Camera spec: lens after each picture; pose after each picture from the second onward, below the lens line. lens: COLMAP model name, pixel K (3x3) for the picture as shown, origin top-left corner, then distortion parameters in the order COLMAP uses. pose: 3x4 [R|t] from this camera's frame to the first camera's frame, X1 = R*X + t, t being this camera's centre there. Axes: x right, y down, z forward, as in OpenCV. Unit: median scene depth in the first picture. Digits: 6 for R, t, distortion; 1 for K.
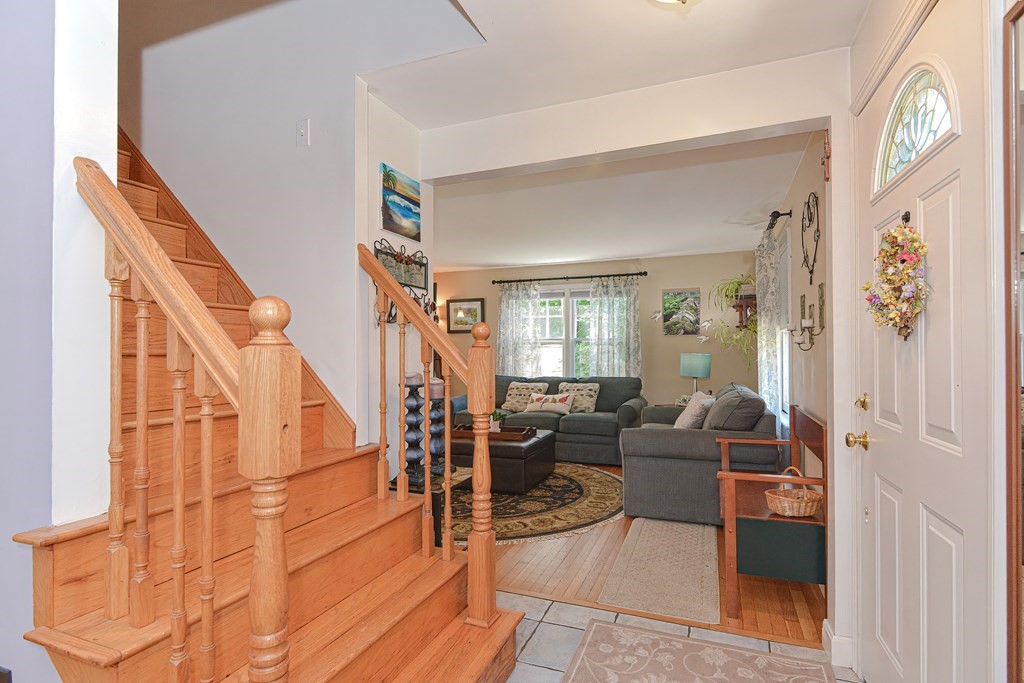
lens RADIAL K [[493.8, 0, 512.9], [0, 493.8, 344.5], [0, 0, 1]] dist [-0.005365, -0.001475]
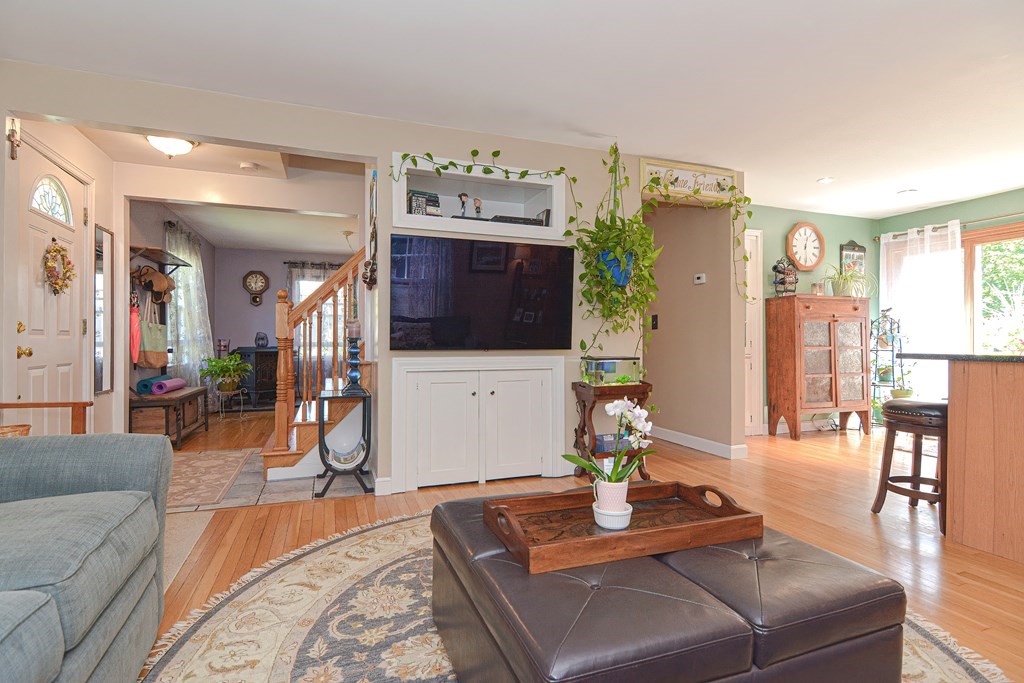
lens RADIAL K [[493.8, 0, 505.7], [0, 493.8, 336.9], [0, 0, 1]] dist [-0.005365, -0.001475]
pose [[-0.744857, -0.010562, -0.667141, 0.276323], [0.003517, 0.999799, -0.019755, 0.084733], [0.667215, -0.017062, -0.744670, 1.464093]]
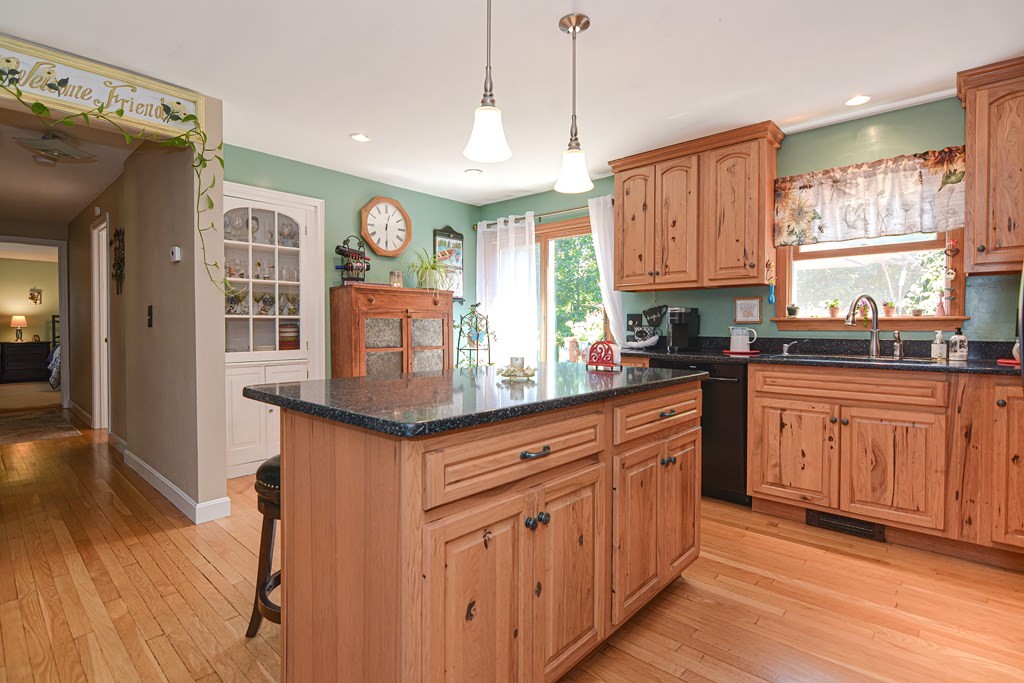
lens RADIAL K [[493.8, 0, 512.4], [0, 493.8, 340.6], [0, 0, 1]] dist [-0.005365, -0.001475]
pose [[-0.347842, 0.022347, -0.937287, -0.366862], [0.004429, 0.999744, 0.022192, 0.044030], [0.937543, 0.003568, -0.347851, 1.712314]]
